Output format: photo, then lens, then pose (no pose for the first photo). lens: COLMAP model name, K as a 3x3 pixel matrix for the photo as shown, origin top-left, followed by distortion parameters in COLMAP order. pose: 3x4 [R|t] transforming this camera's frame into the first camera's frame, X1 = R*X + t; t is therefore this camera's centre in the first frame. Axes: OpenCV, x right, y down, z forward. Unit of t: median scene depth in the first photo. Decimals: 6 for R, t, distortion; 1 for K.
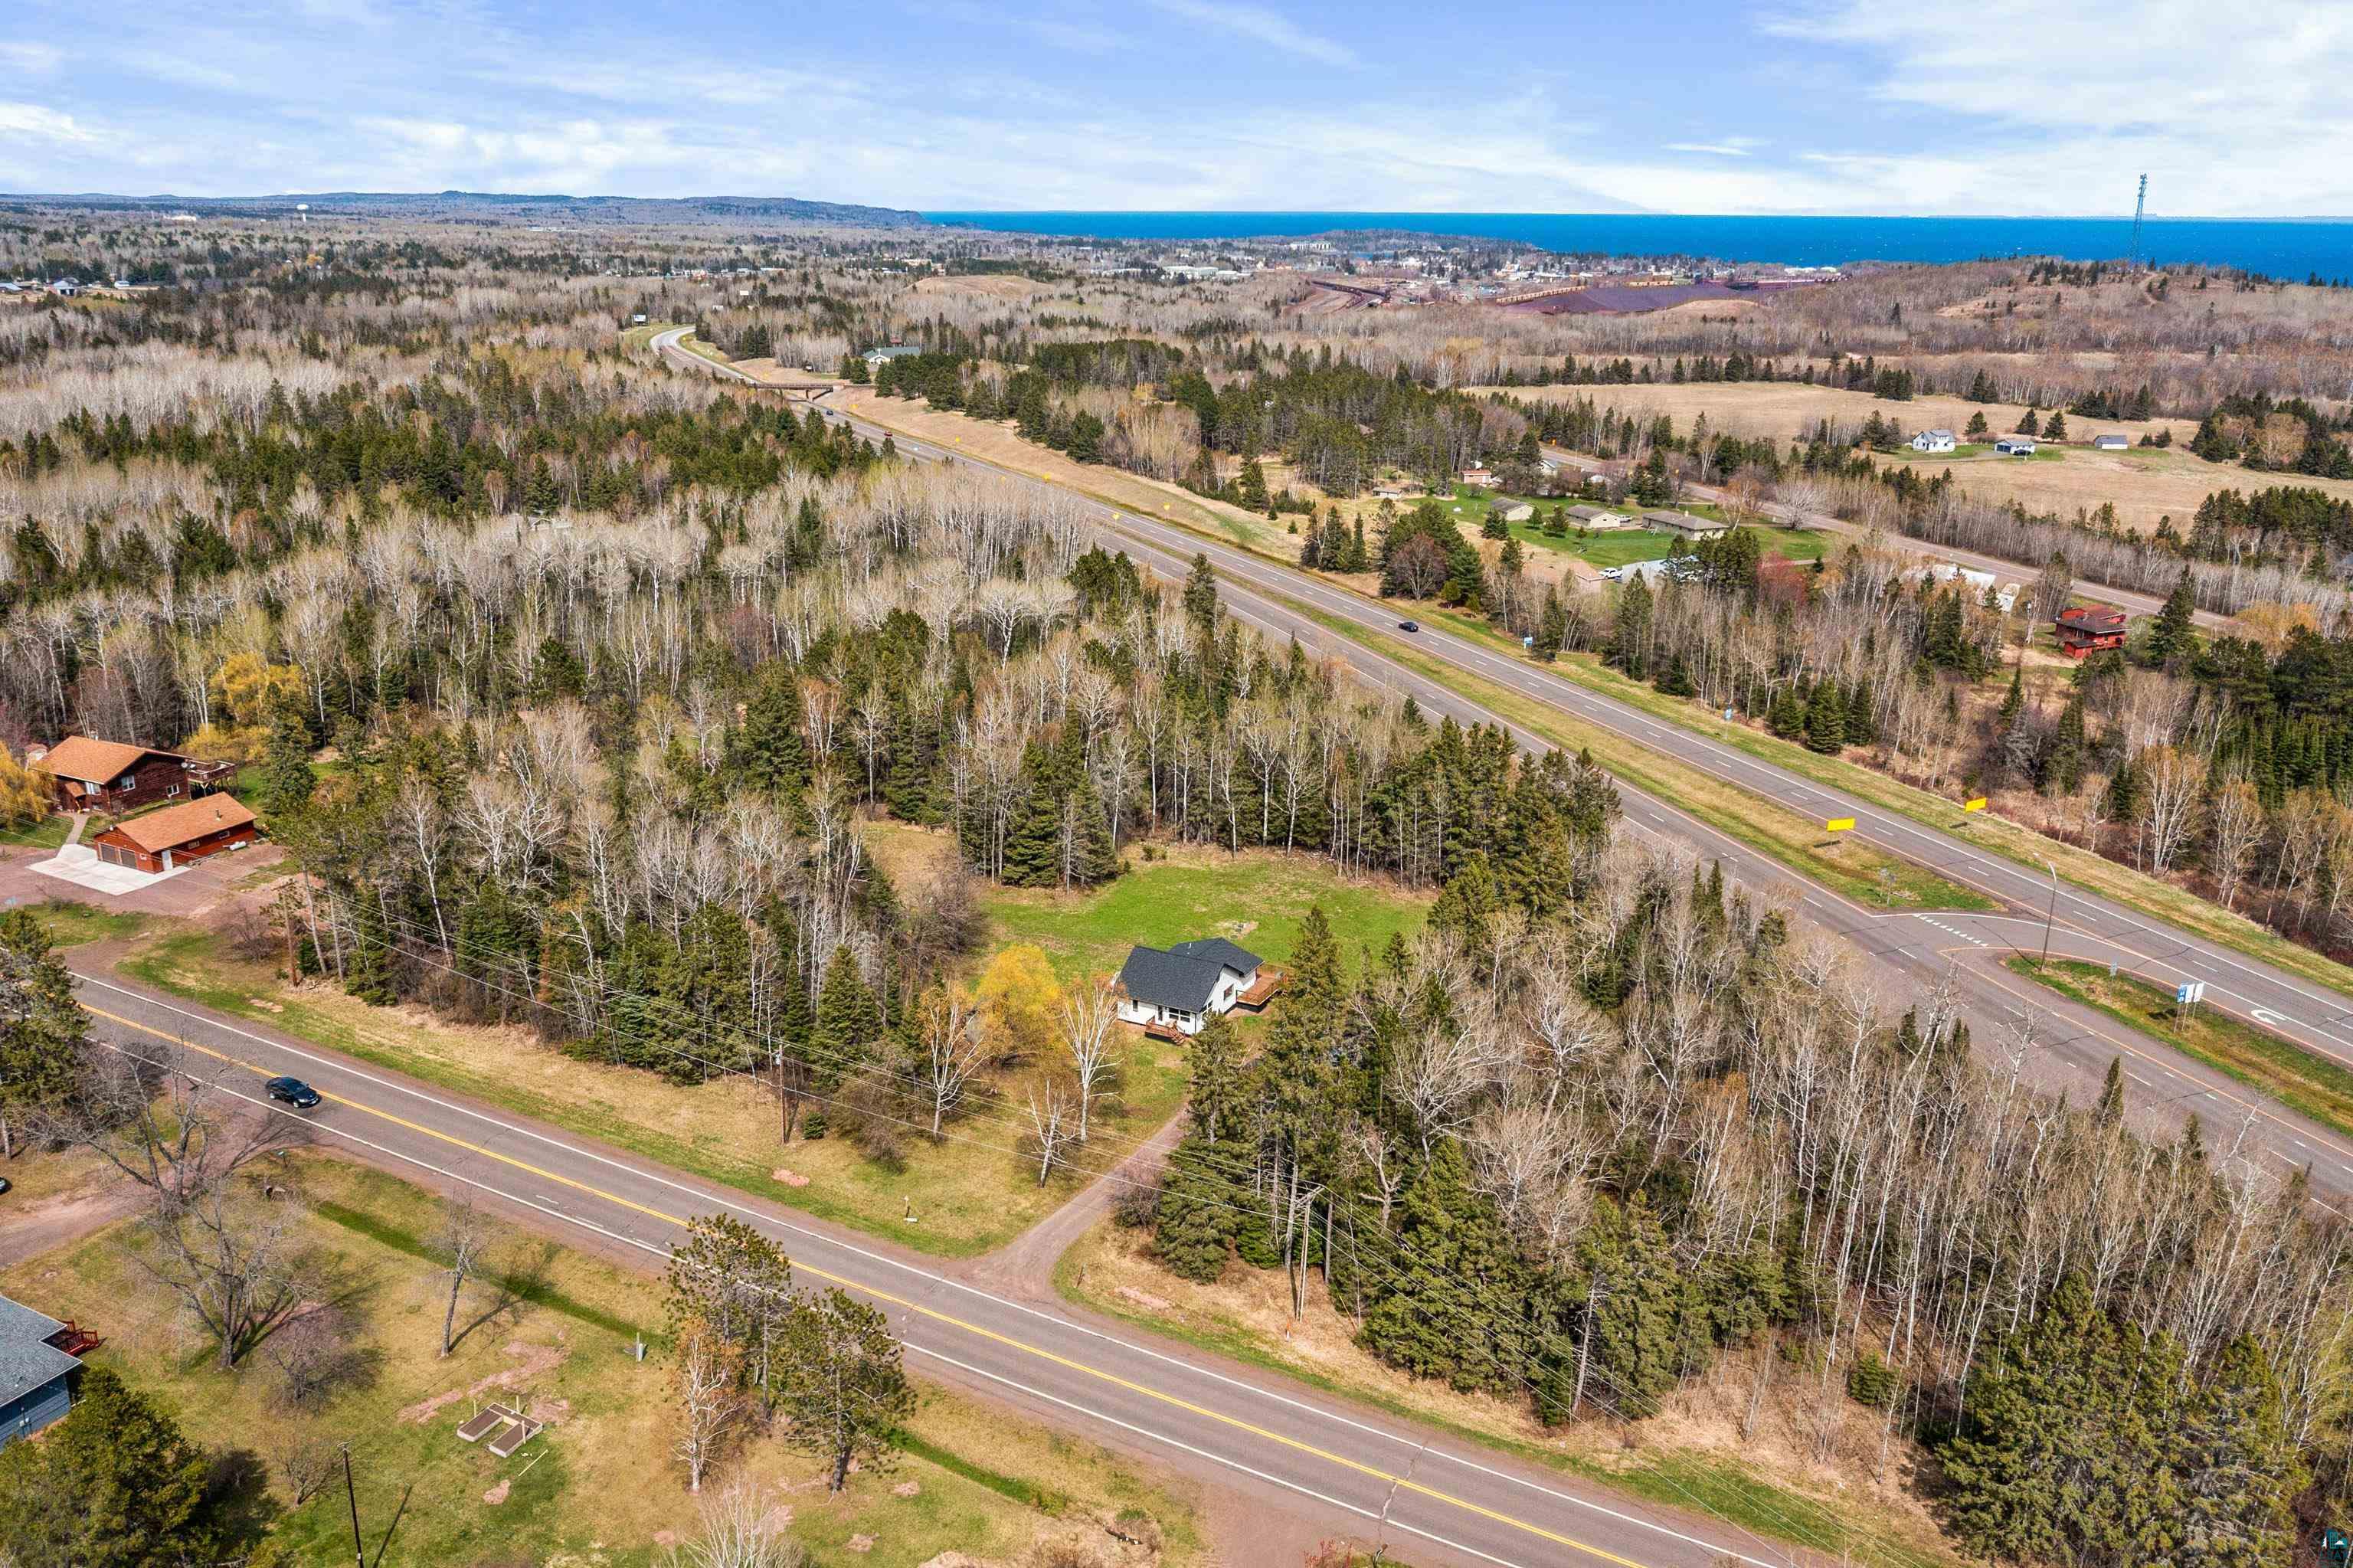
lens RADIAL K [[1847.3, 0, 1172.4], [0, 1847.3, 783.7], [0, 0, 1]] dist [-0.026969, 0.008478]
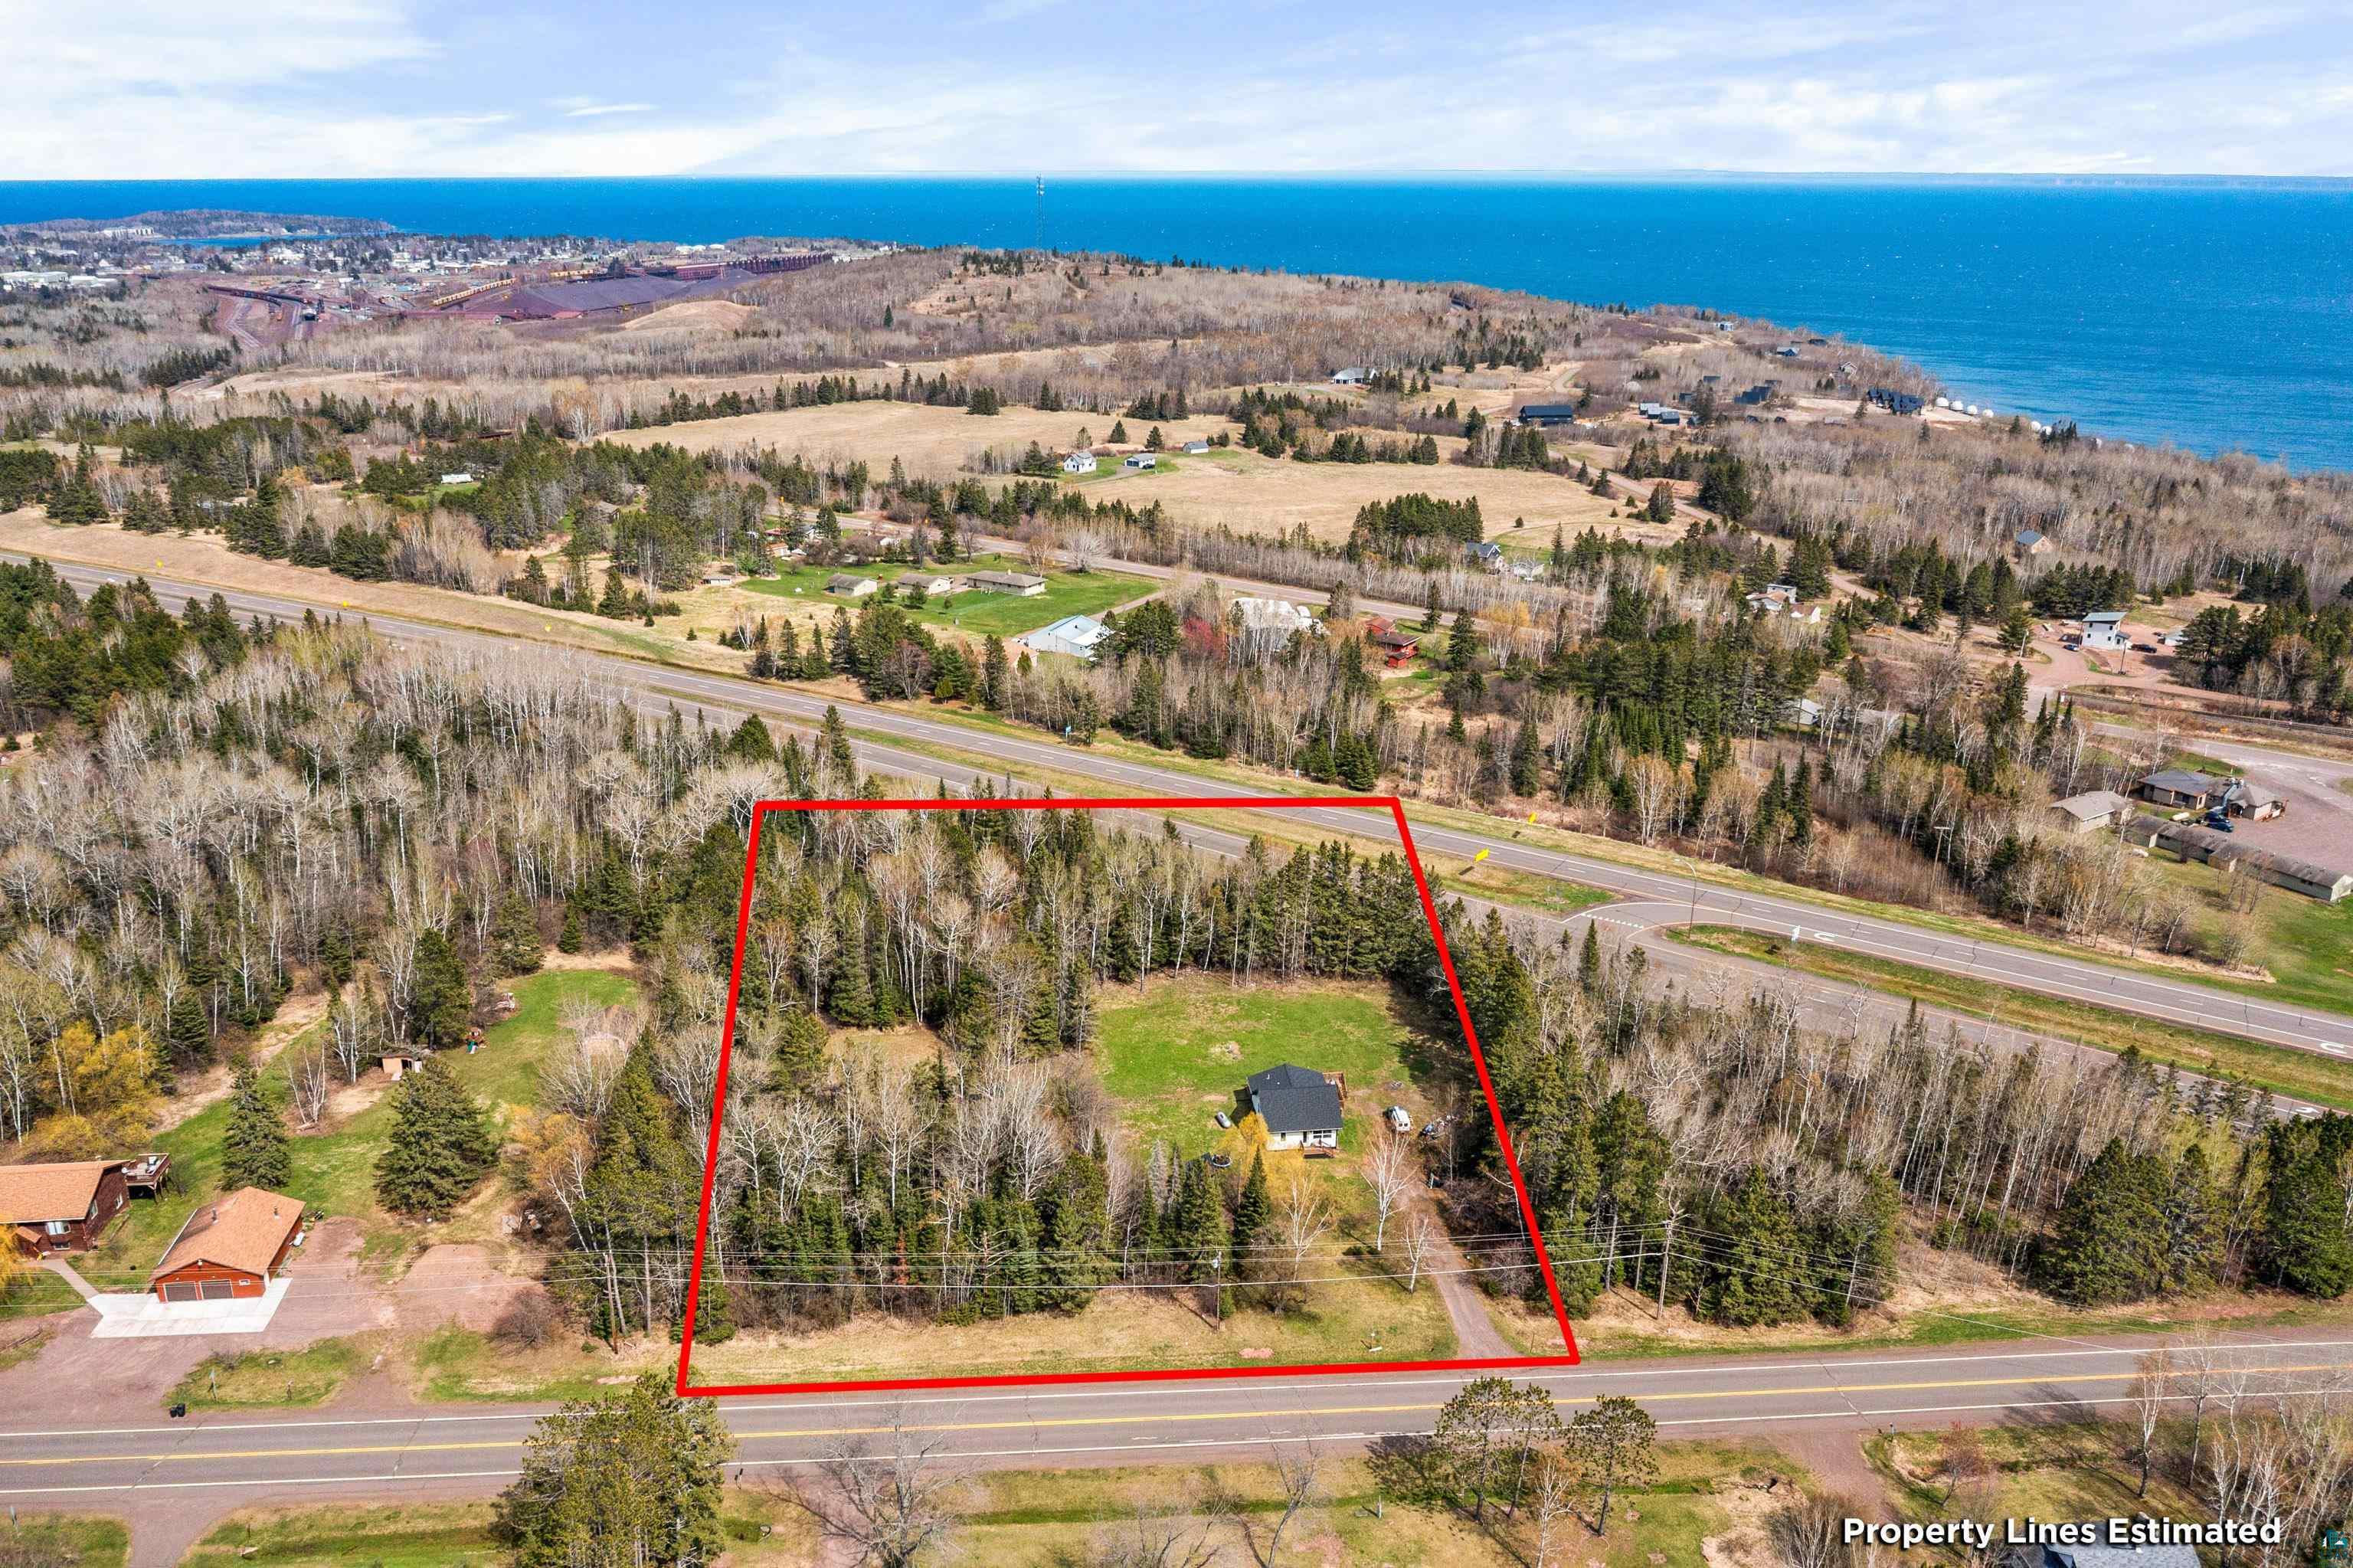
lens RADIAL K [[1847.3, 0, 1172.4], [0, 1847.3, 783.7], [0, 0, 1]] dist [-0.026969, 0.008478]
pose [[0.827764, -0.178387, 0.531964, -0.416579], [0.167918, 0.983419, 0.068488, -0.125393], [-0.535361, 0.032635, 0.843993, -0.009412]]
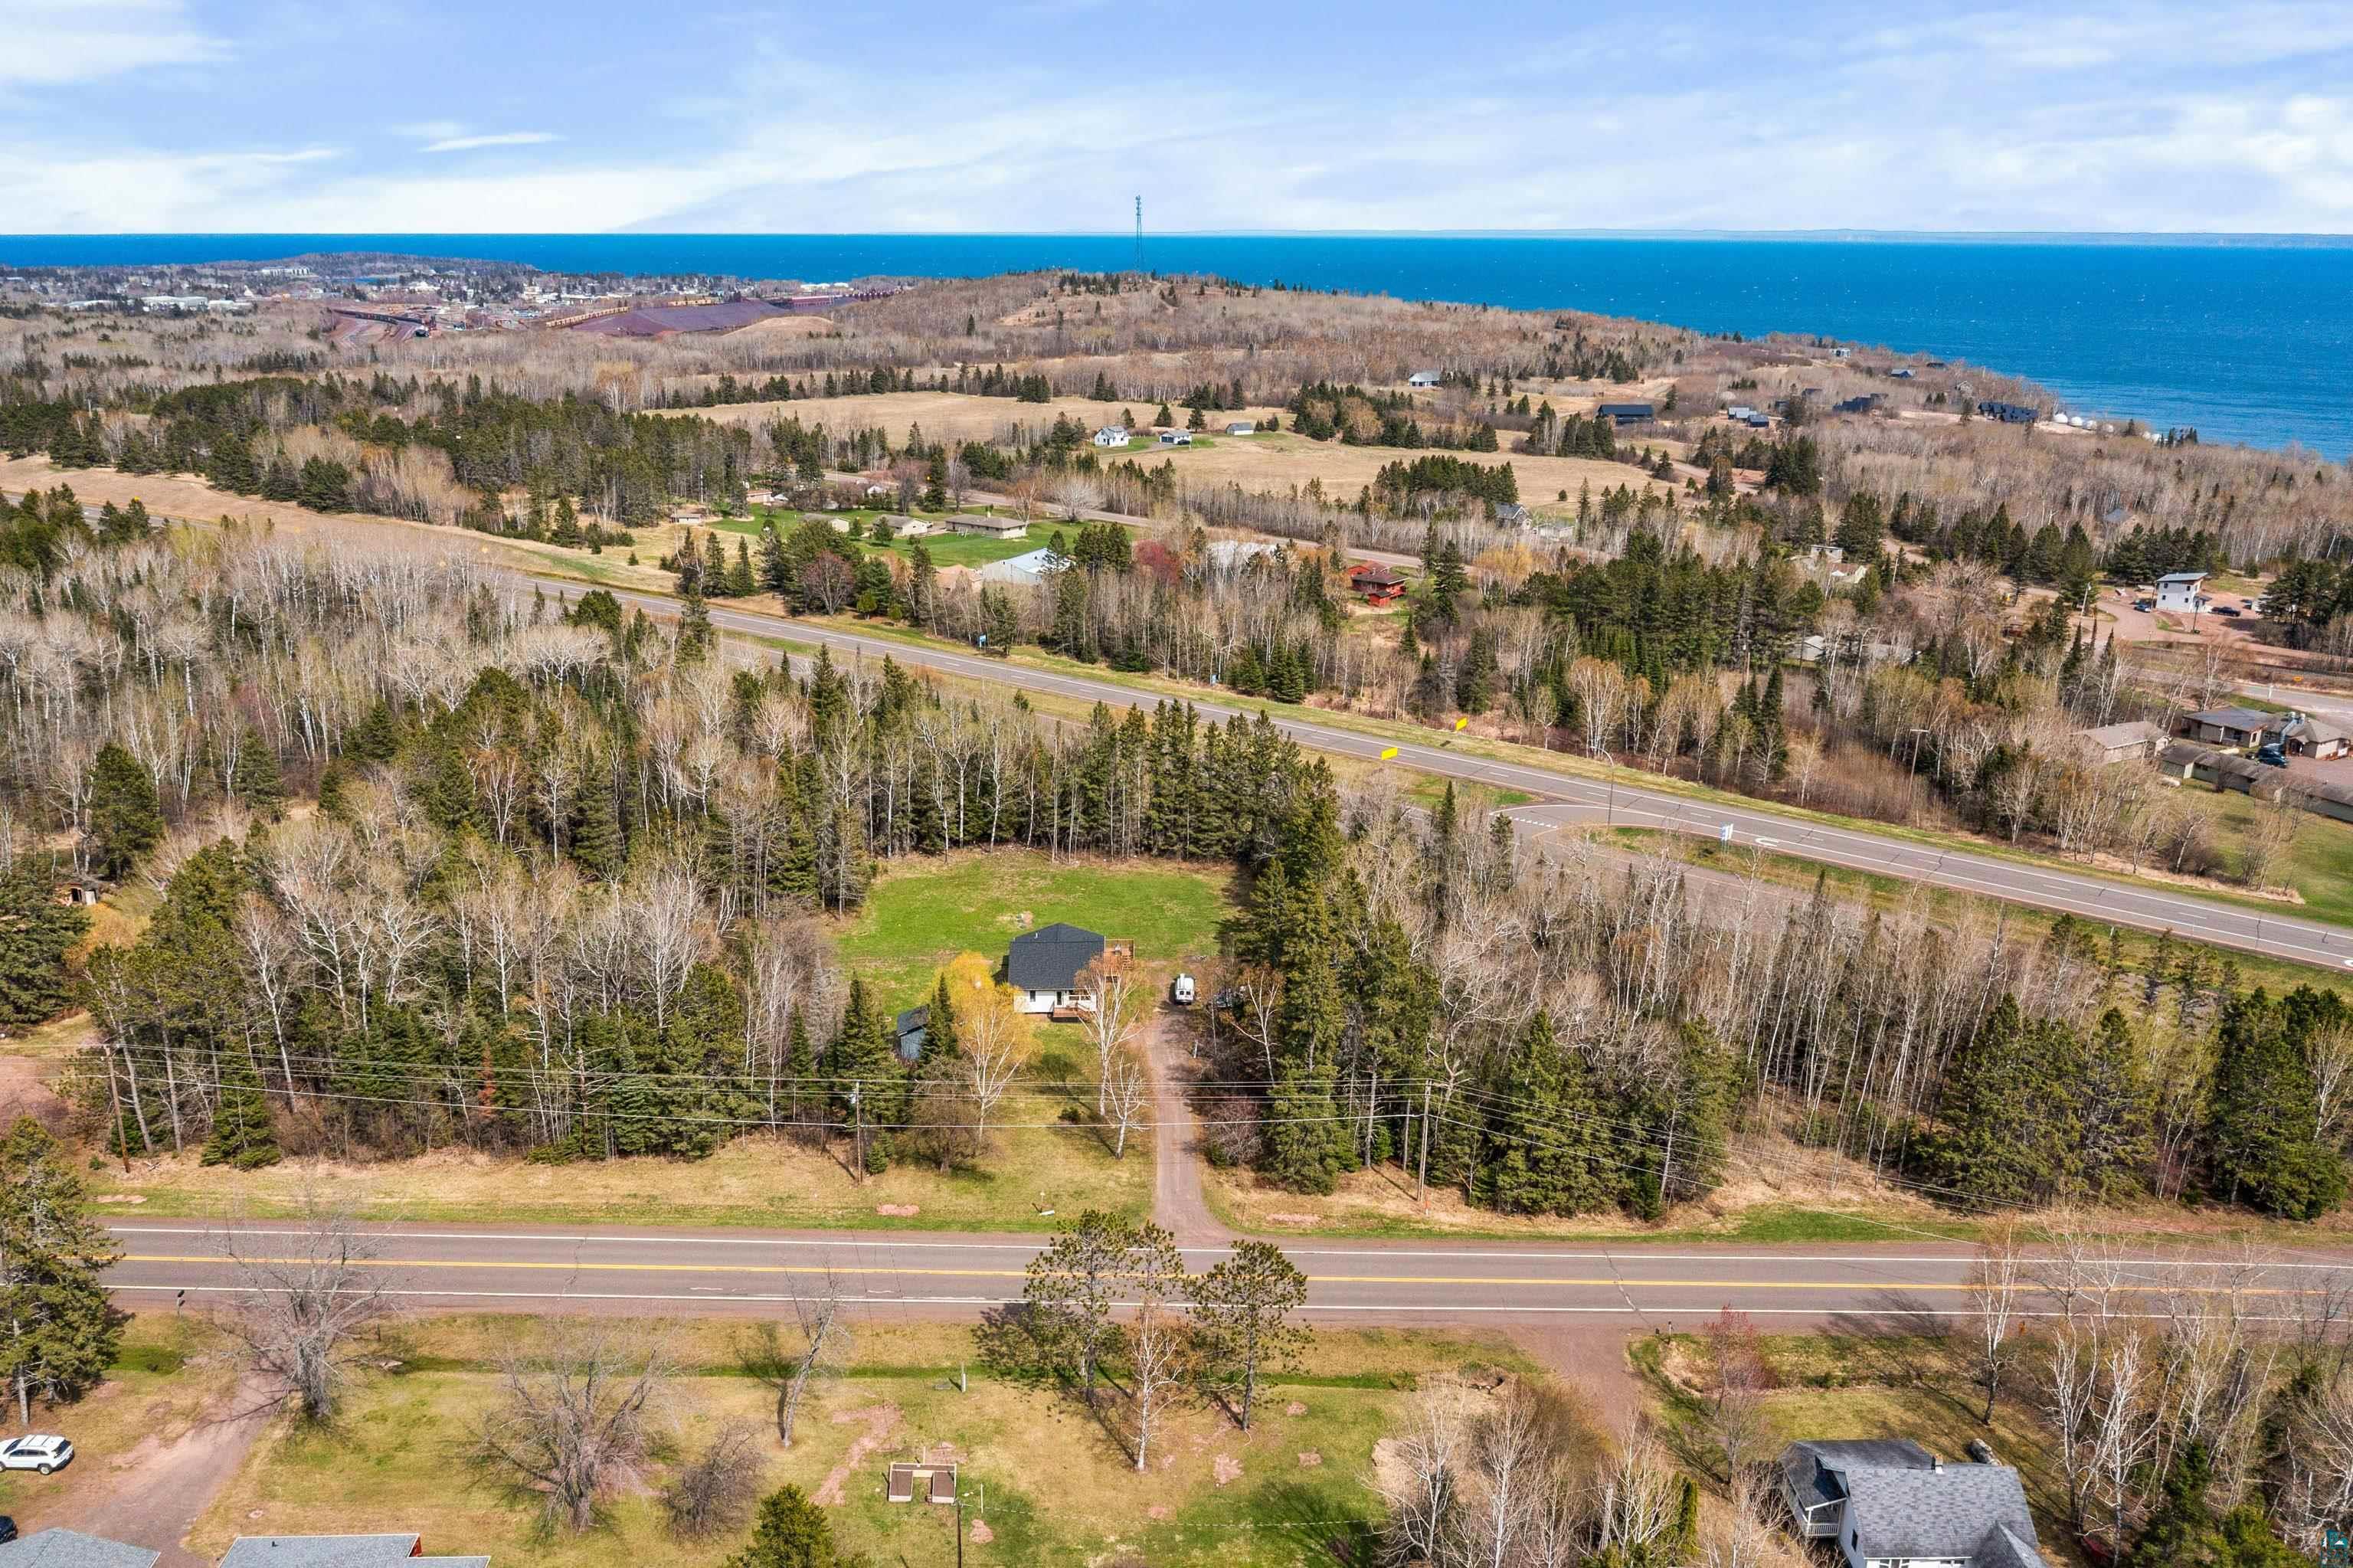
lens RADIAL K [[1847.3, 0, 1172.4], [0, 1847.3, 783.7], [0, 0, 1]] dist [-0.026969, 0.008478]
pose [[0.866516, -0.143516, 0.478073, -0.259581], [0.148015, 0.988575, 0.028487, -0.010406], [-0.476699, 0.046078, 0.877858, 0.020300]]
